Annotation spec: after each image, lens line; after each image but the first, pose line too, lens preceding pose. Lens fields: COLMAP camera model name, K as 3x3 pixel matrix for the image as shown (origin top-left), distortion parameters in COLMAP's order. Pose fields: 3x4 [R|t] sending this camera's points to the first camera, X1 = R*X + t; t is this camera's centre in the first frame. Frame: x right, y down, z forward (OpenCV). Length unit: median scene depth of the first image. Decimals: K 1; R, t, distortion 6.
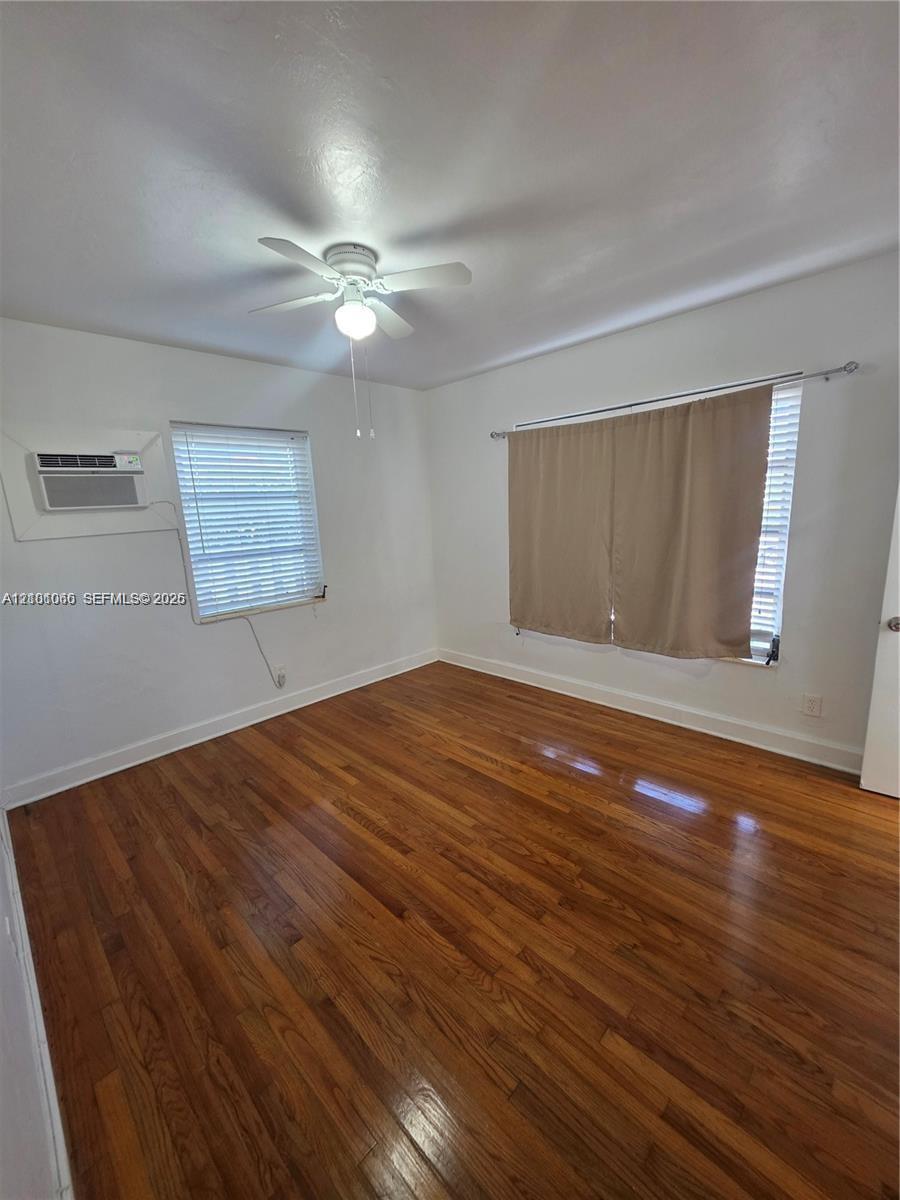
lens RADIAL K [[483.2, 0, 440.1], [0, 483.2, 618.3], [0, 0, 1]] dist [0.002744, -0.000369]
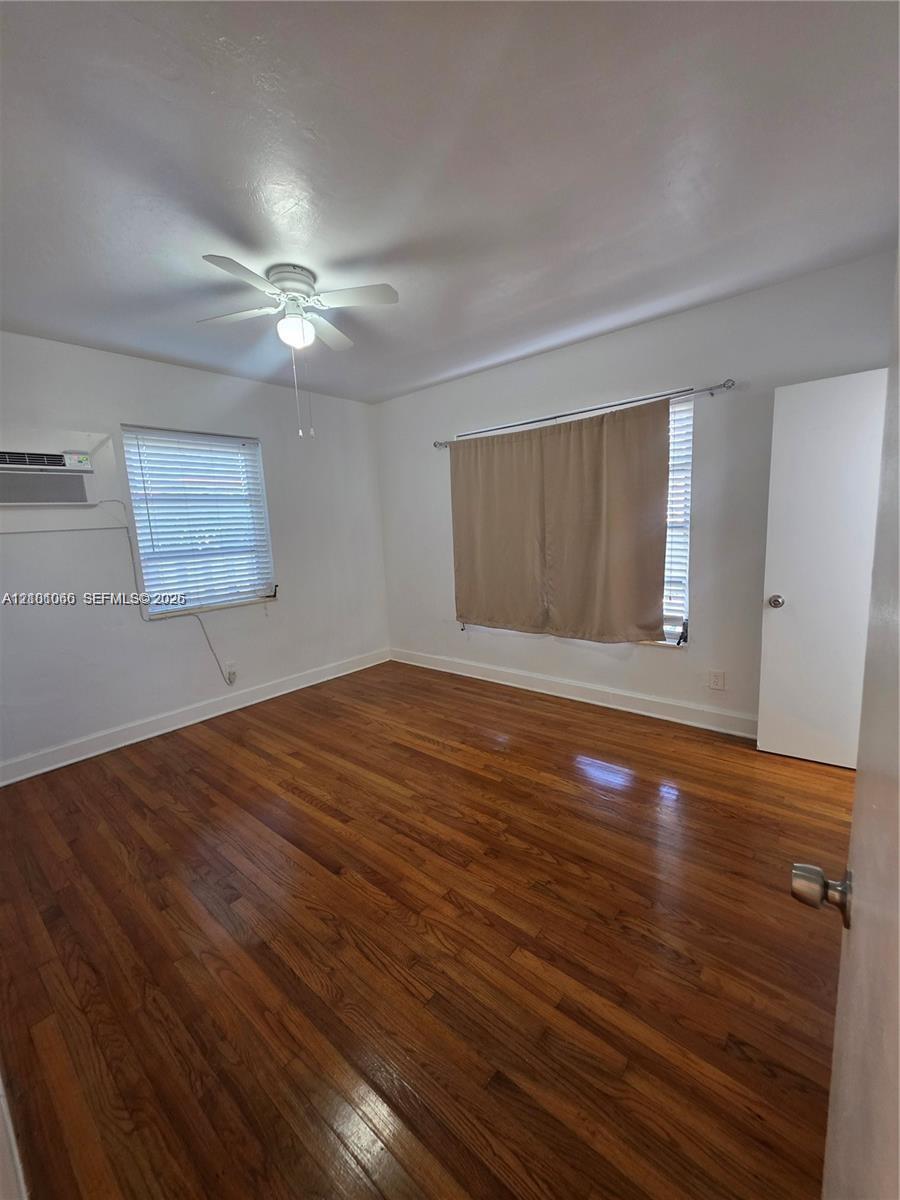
lens RADIAL K [[483.2, 0, 440.7], [0, 483.2, 611.8], [0, 0, 1]] dist [0.002744, -0.000369]
pose [[0.997159, -0.013234, 0.074153, 0.063000], [0.017056, 0.998545, -0.051152, 0.084930], [-0.073368, 0.052272, 0.995934, -0.092120]]
